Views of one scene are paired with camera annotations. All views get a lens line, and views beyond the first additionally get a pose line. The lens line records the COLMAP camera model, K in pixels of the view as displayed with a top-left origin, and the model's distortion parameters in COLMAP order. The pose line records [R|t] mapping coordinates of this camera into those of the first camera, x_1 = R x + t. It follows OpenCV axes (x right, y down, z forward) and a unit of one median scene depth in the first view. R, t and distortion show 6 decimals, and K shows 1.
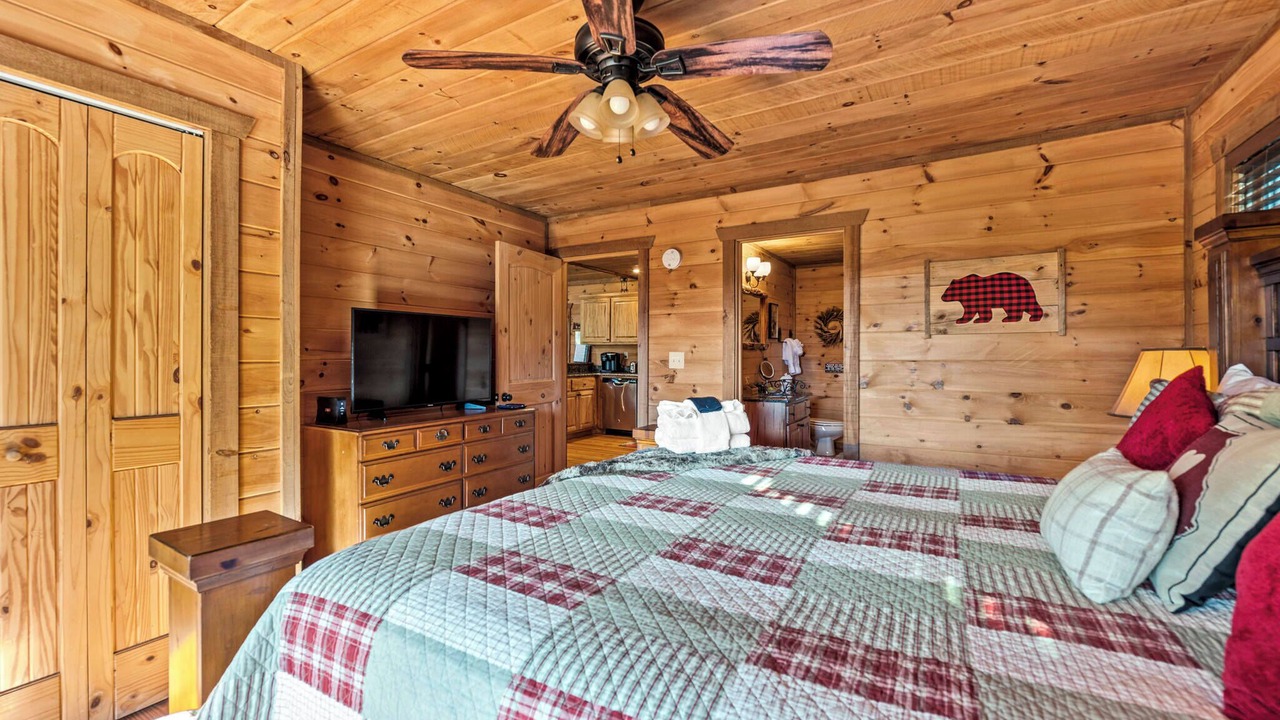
lens RADIAL K [[531.3, 0, 625.8], [0, 531.3, 348.8], [0, 0, 1]] dist [-0.009725, -0.000072]
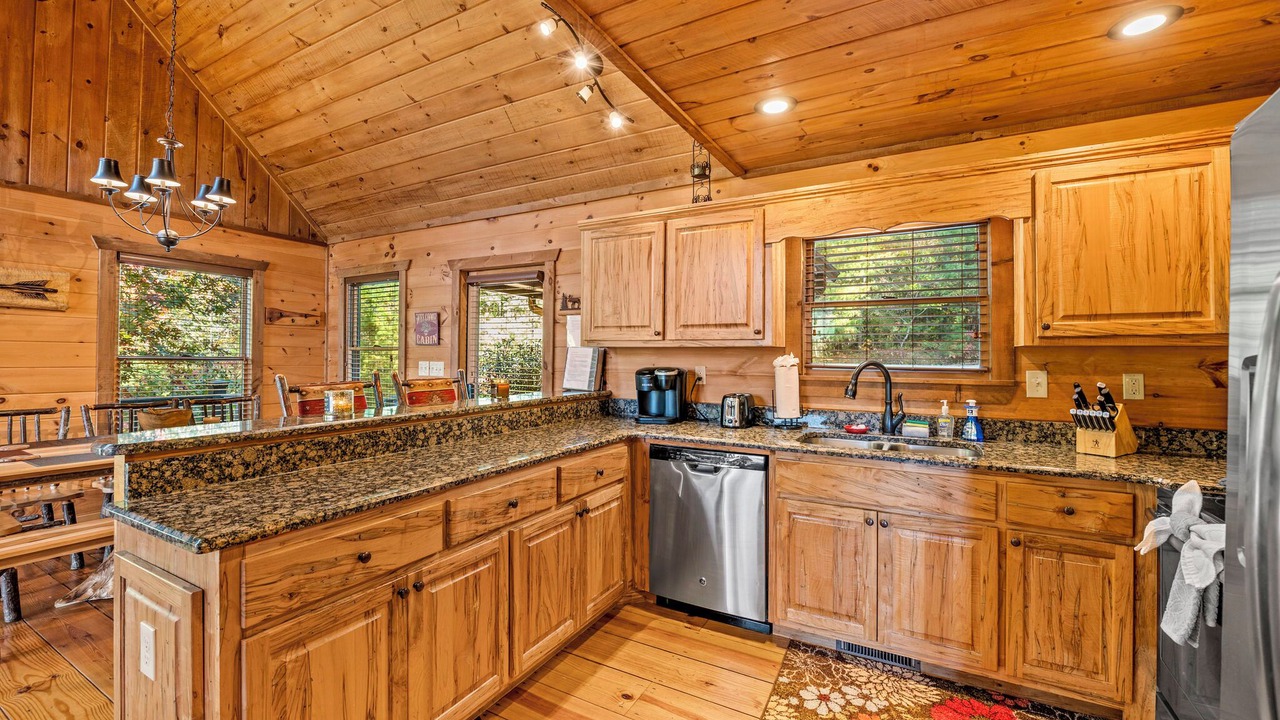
lens RADIAL K [[531.3, 0, 625.8], [0, 531.3, 348.8], [0, 0, 1]] dist [-0.009725, -0.000072]
pose [[0.999720, 0.001721, 0.023583, -0.060751], [-0.001511, 0.999959, -0.008932, -0.002930], [-0.023597, 0.008894, 0.999682, 0.600620]]
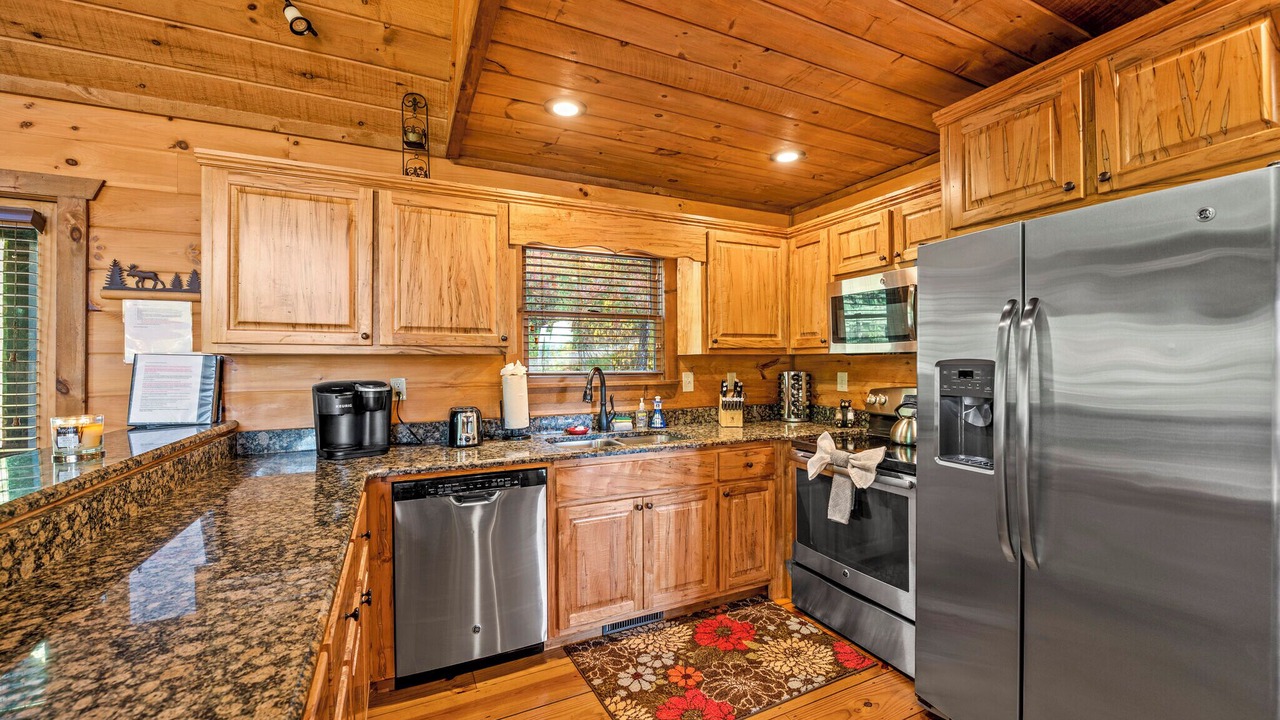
lens RADIAL K [[521.1, 0, 664.4], [0, 521.1, 361.2], [0, 0, 1]] dist [-0.010319, -0.000581]
pose [[0.524106, -0.005925, 0.851632, -0.171124], [0.007251, 0.999971, 0.002495, -0.003396], [-0.851622, 0.004868, 0.524134, 0.688425]]
